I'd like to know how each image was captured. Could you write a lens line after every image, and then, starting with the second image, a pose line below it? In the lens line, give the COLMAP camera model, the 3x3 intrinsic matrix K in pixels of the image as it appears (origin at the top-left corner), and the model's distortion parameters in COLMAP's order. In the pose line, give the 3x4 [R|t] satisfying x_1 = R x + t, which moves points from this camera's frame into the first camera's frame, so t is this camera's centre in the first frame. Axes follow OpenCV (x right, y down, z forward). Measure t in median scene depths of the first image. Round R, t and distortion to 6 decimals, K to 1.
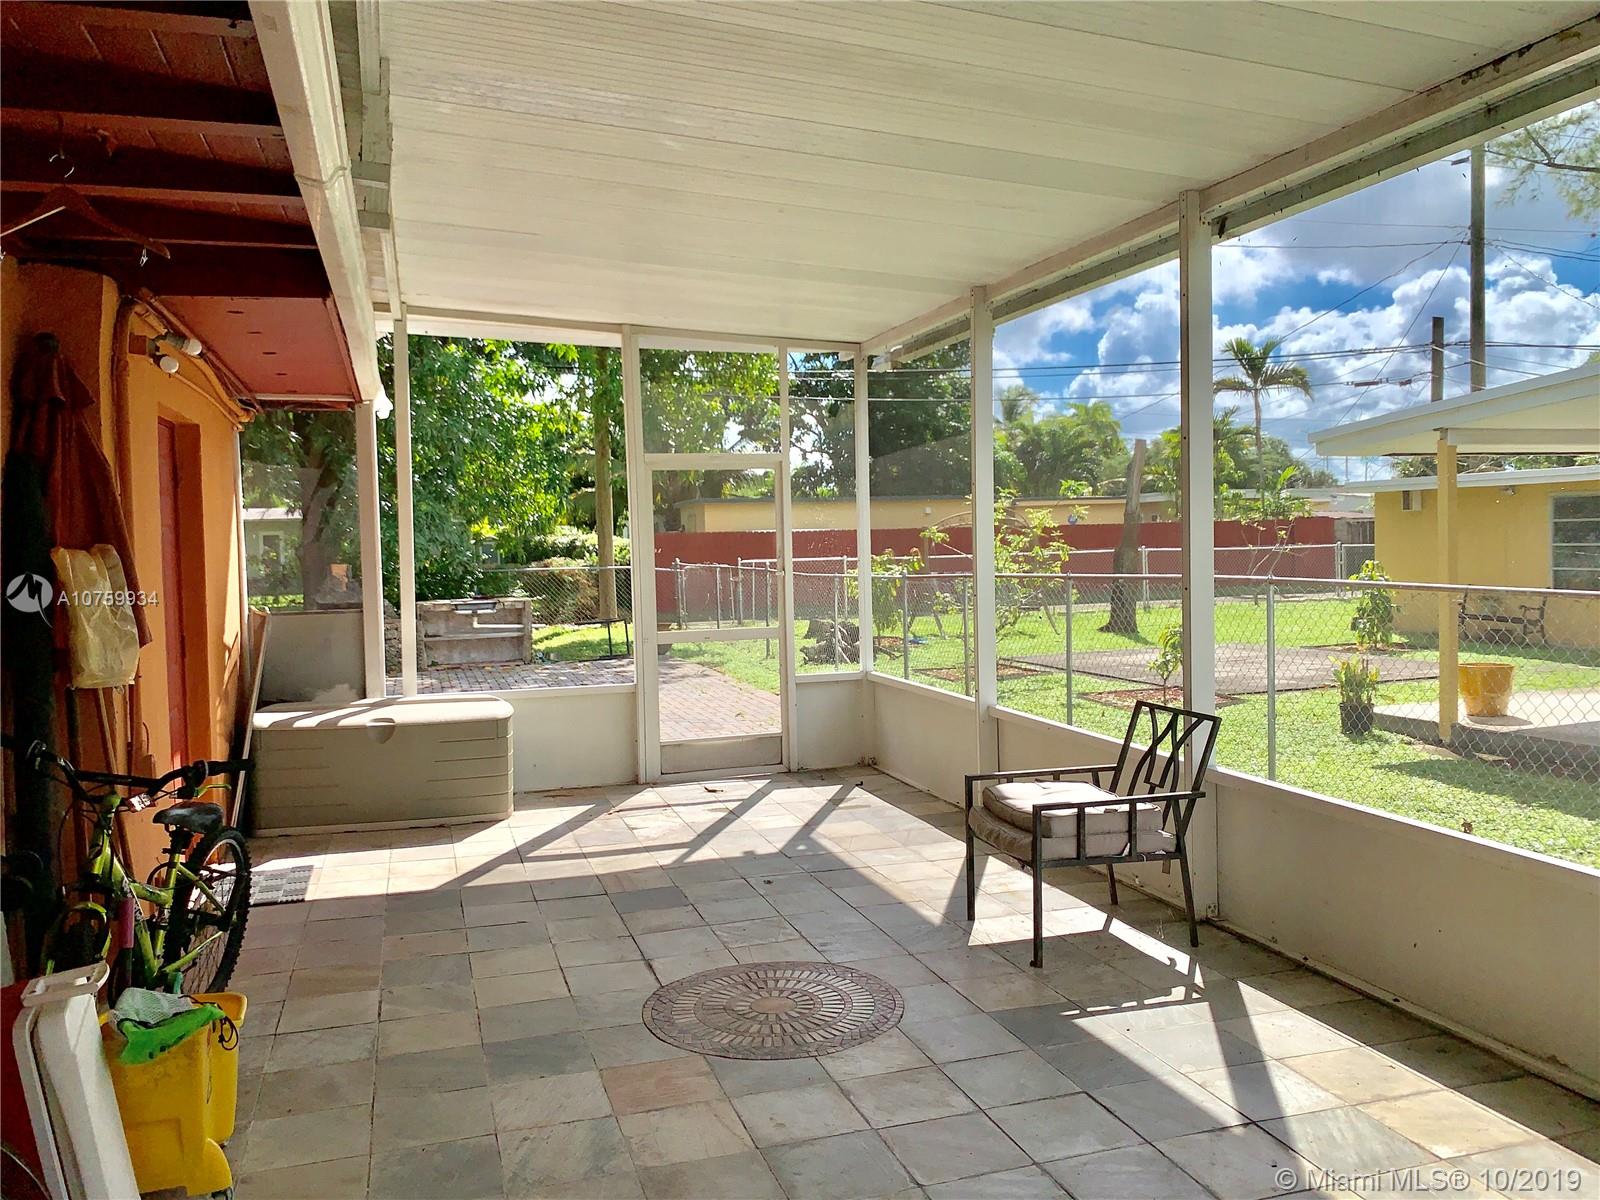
lens RADIAL K [[1233.5, 0, 807.4], [0, 1233.5, 582.5], [0, 0, 1]] dist [-0.004252, -0.001624]
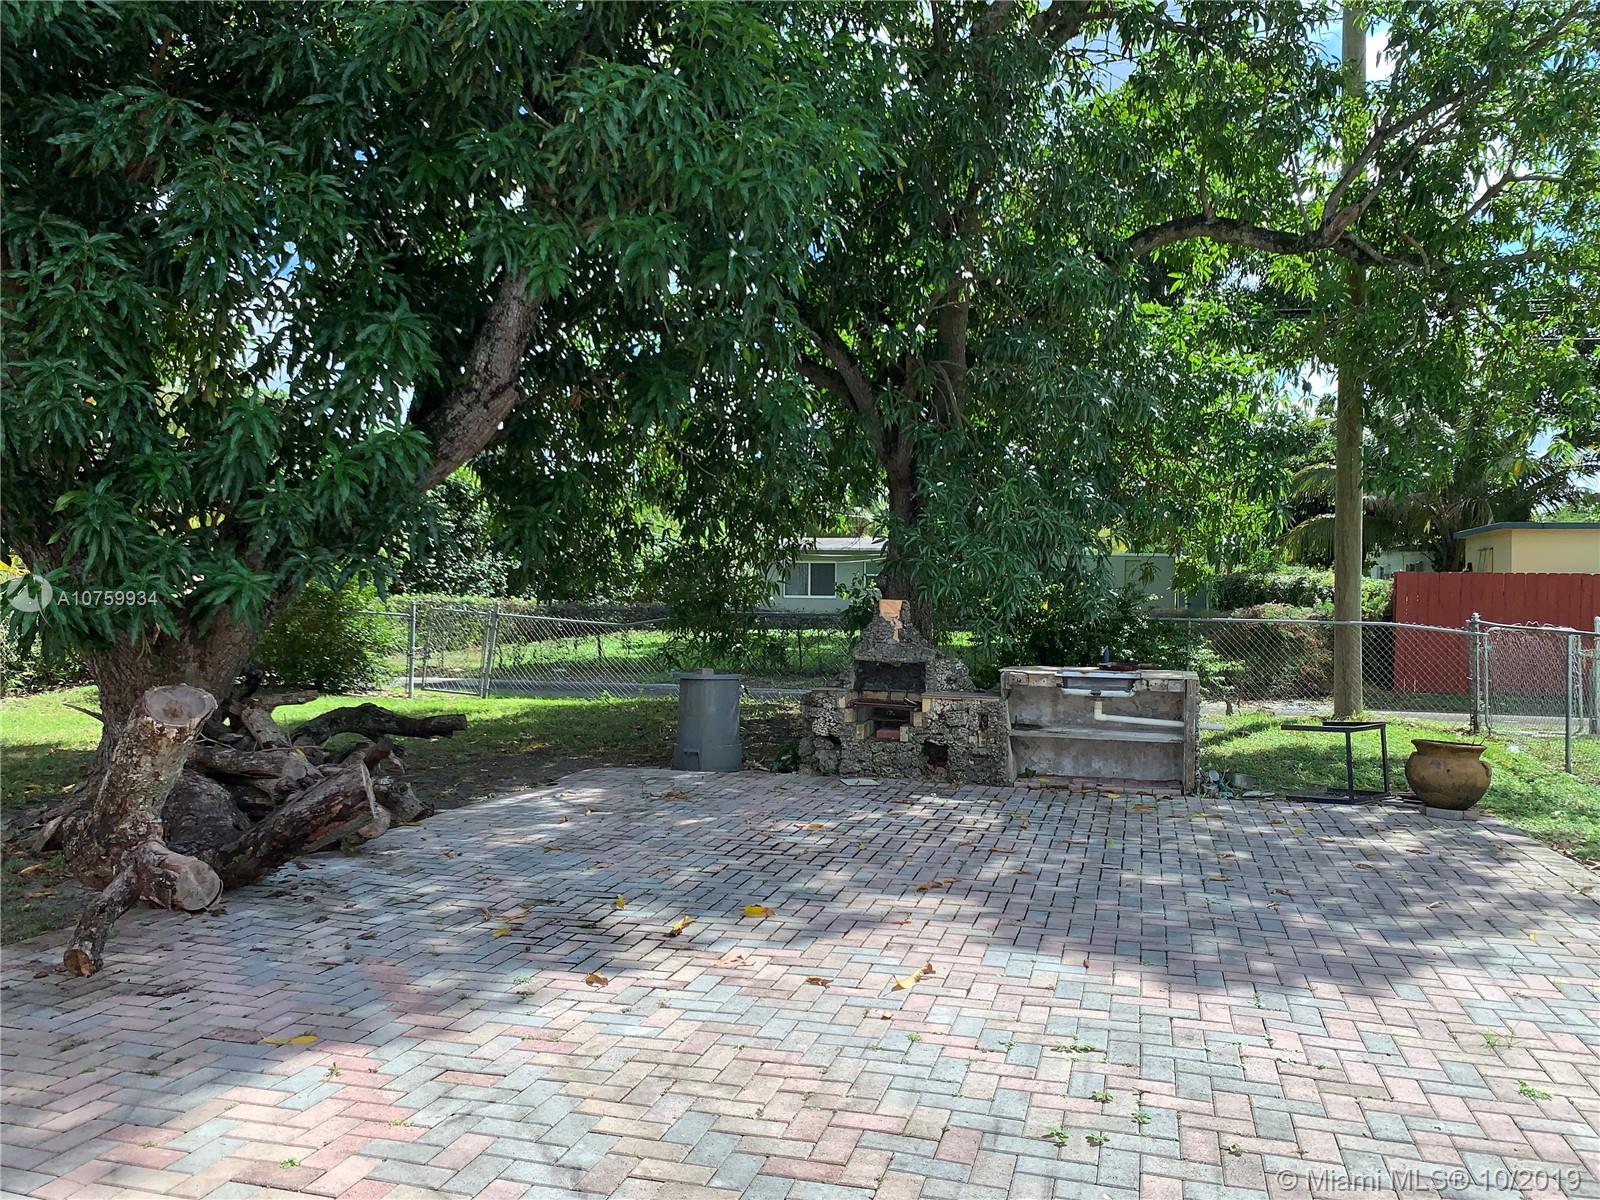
lens RADIAL K [[1233.5, 0, 807.4], [0, 1233.5, 582.5], [0, 0, 1]] dist [-0.004252, -0.001624]
pose [[0.838360, 0.031224, -0.544222, -0.045397], [-0.048990, 0.998634, -0.018173, -0.006447], [0.542911, 0.041897, 0.838745, 0.279041]]
